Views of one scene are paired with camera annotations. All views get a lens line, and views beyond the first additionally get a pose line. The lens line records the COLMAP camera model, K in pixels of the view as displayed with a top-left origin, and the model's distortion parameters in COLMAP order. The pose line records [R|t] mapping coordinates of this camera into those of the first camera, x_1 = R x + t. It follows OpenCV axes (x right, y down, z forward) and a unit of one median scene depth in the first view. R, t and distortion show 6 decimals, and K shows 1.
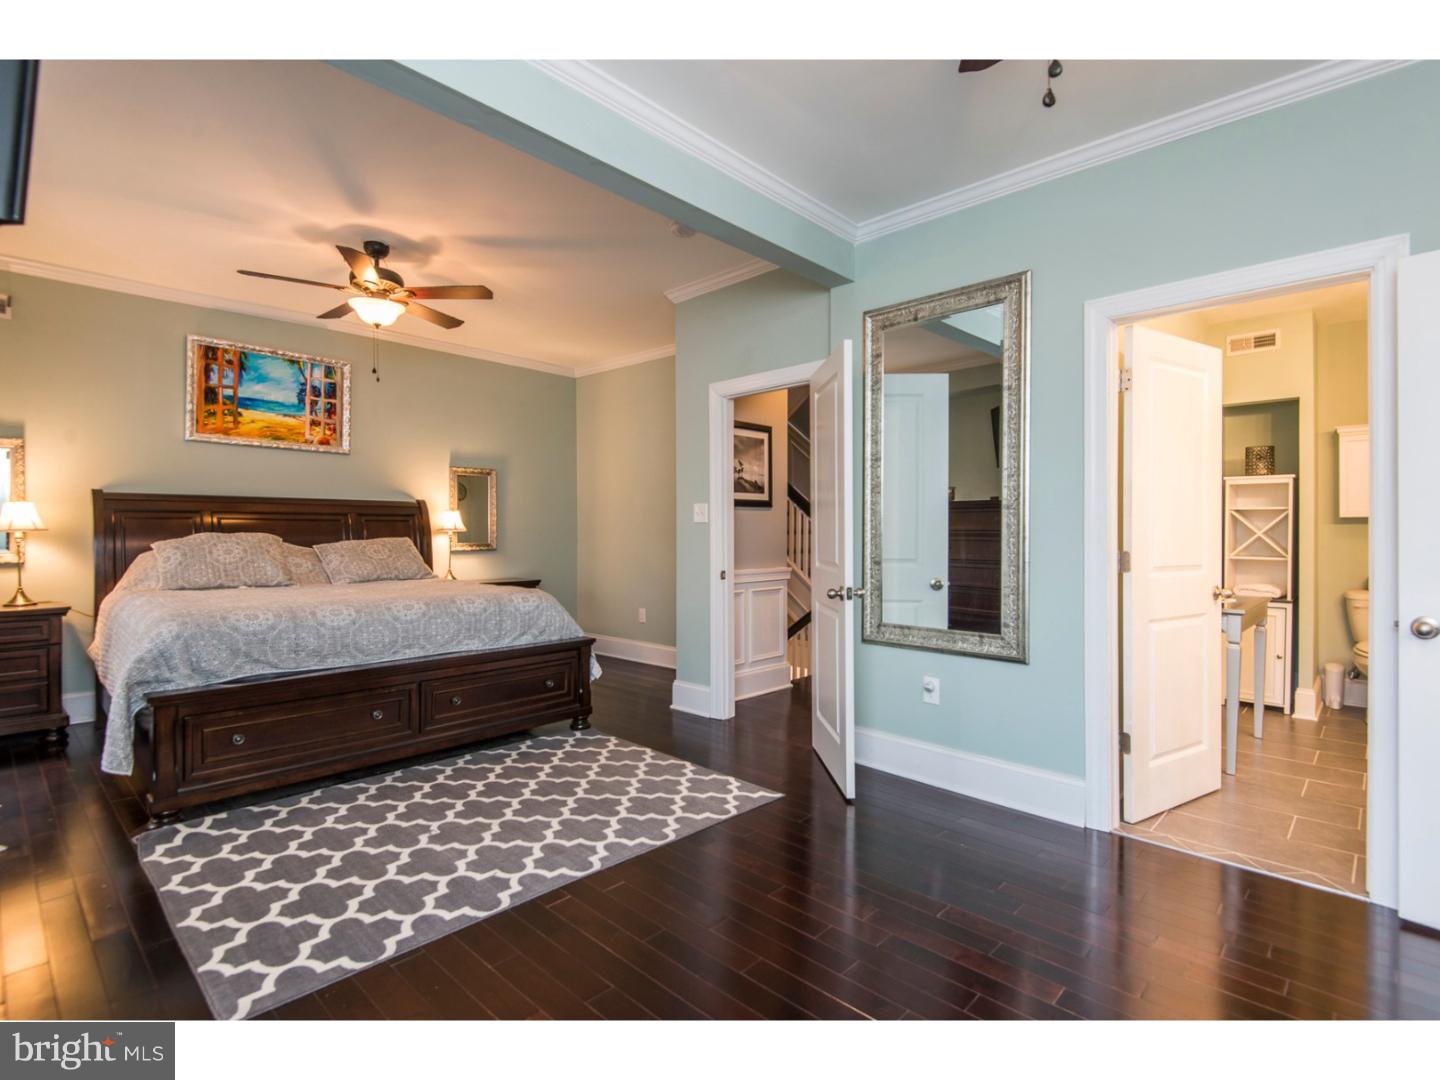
lens RADIAL K [[699.5, 0, 711.6], [0, 699.5, 533.5], [0, 0, 1]] dist [-0.014023, -0.000533]
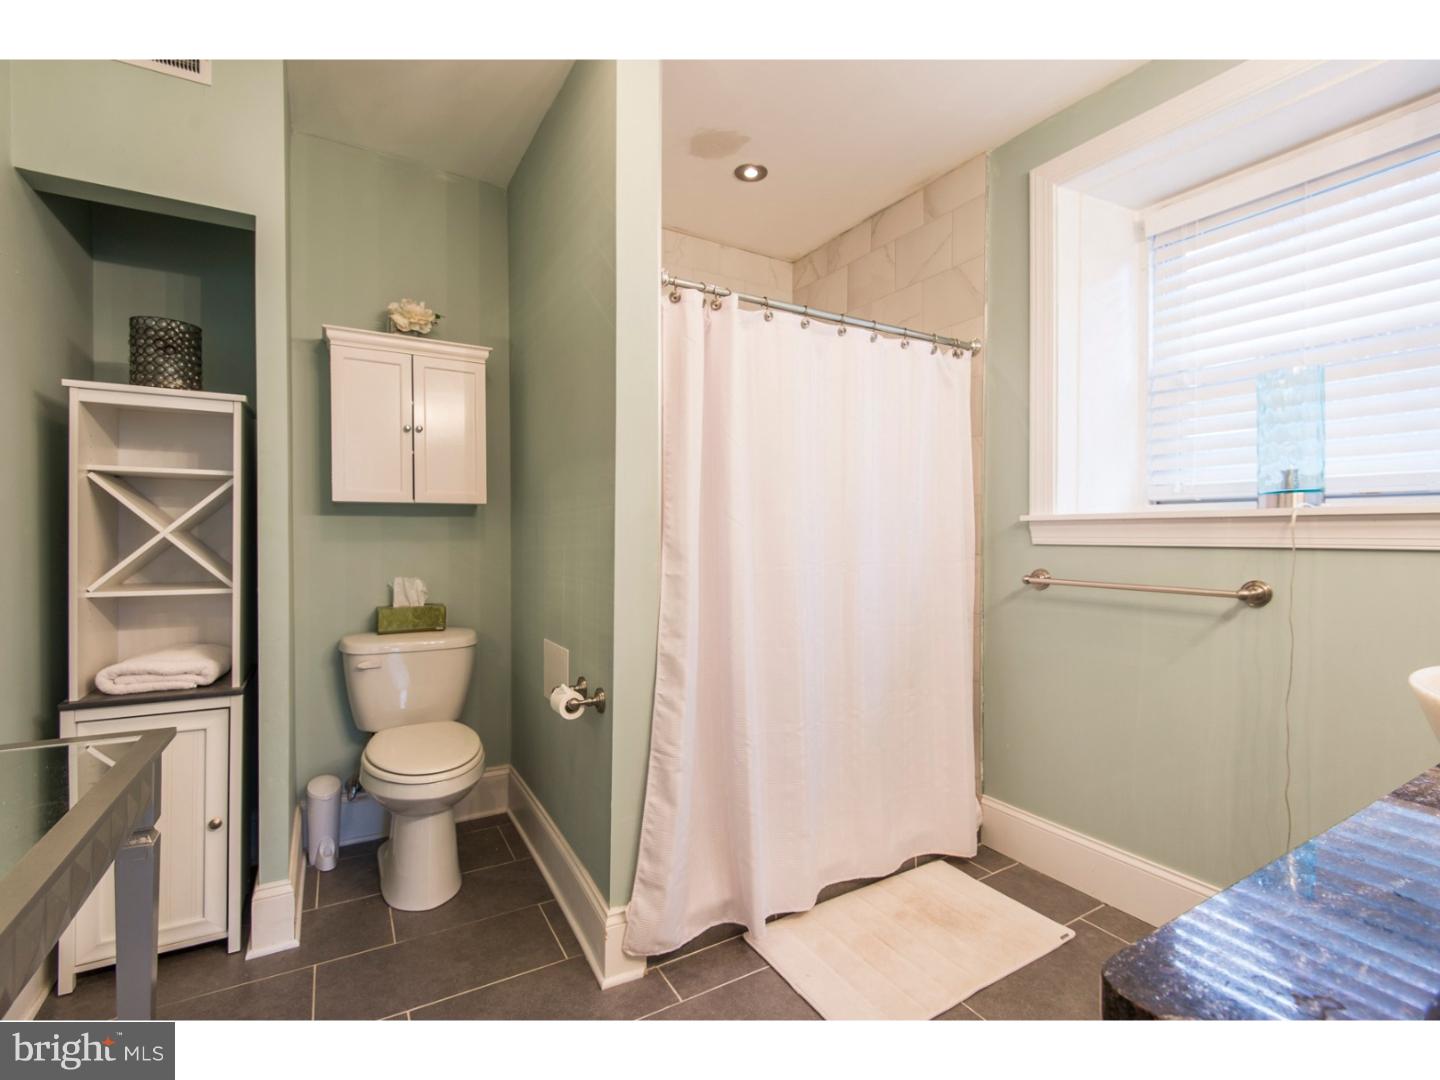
lens RADIAL K [[652.1, 0, 721.5], [0, 652.1, 542.0], [0, 0, 1]] dist [0.016375, -0.007297]
pose [[0.256530, -0.004741, 0.966525, 0.505609], [0.007196, 0.999970, 0.002996, 0.007665], [-0.966510, 0.006187, 0.256556, 0.589549]]
